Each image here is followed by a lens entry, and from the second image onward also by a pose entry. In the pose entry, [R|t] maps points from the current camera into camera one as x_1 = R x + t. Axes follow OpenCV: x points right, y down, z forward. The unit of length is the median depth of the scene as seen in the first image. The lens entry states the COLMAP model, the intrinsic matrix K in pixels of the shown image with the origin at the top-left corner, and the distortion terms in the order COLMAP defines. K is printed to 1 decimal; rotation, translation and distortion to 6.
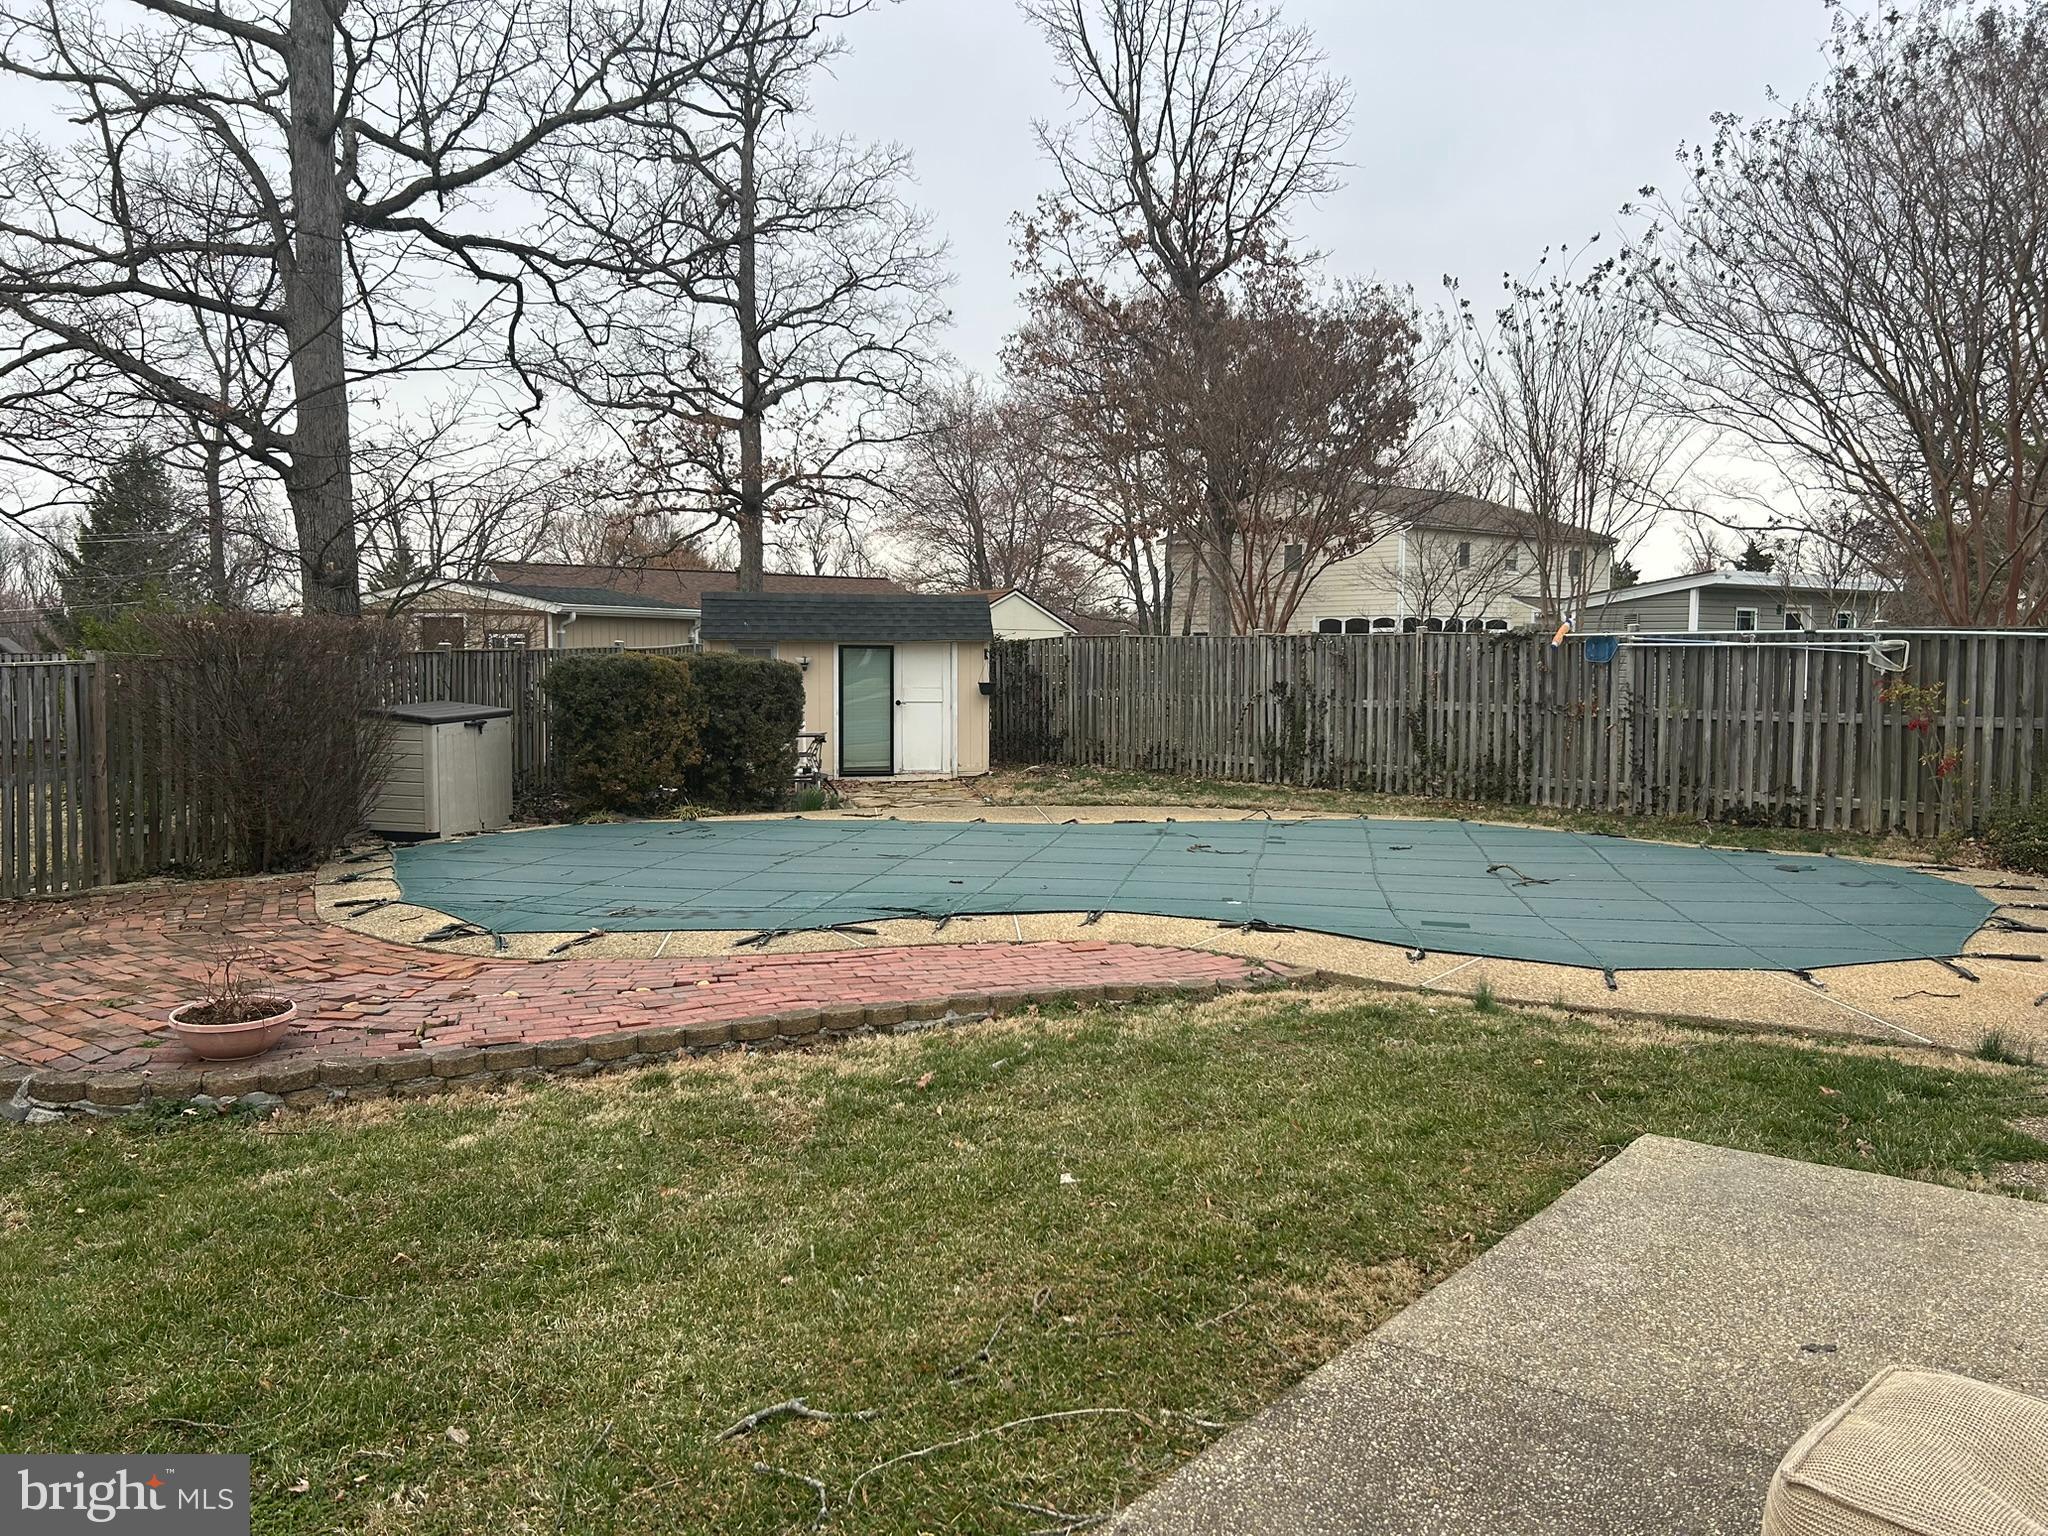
lens RADIAL K [[1538.1, 0, 1022.0], [0, 1538.1, 782.0], [0, 0, 1]] dist [0.047603, -0.057117]
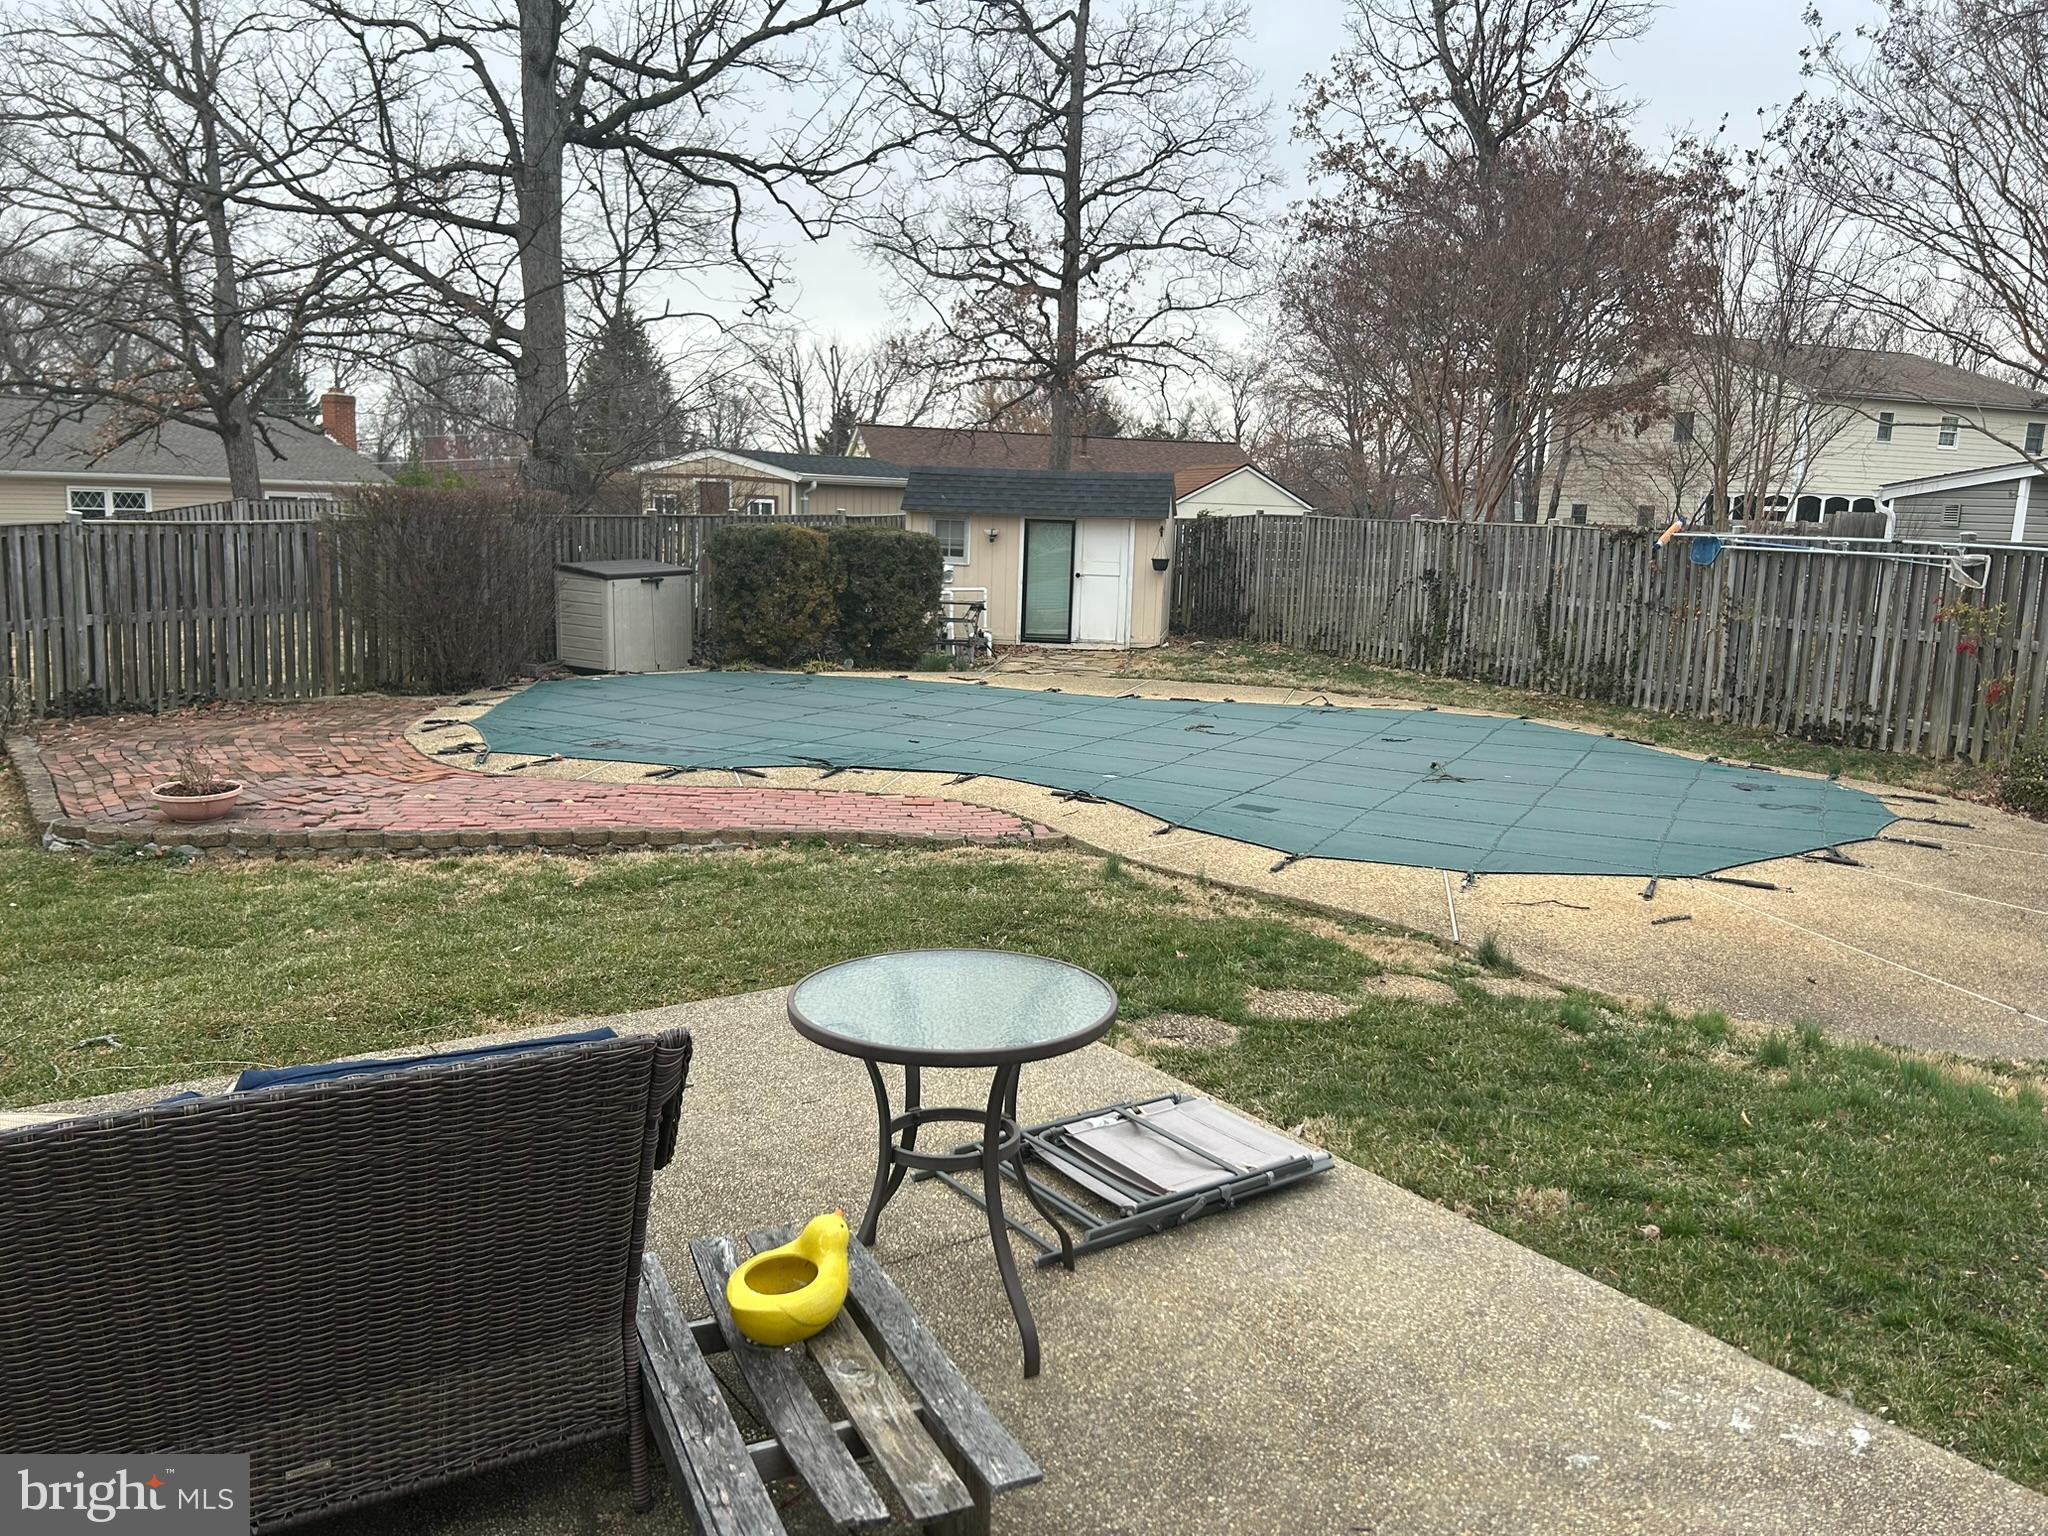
lens RADIAL K [[1538.1, 0, 1016.3], [0, 1538.1, 771.5], [0, 0, 1]] dist [0.047603, -0.057117]
pose [[0.957246, 0.076545, -0.278963, 0.206242], [-0.052909, 0.994416, 0.091306, -0.012252], [0.284394, -0.072643, 0.955951, -0.045069]]
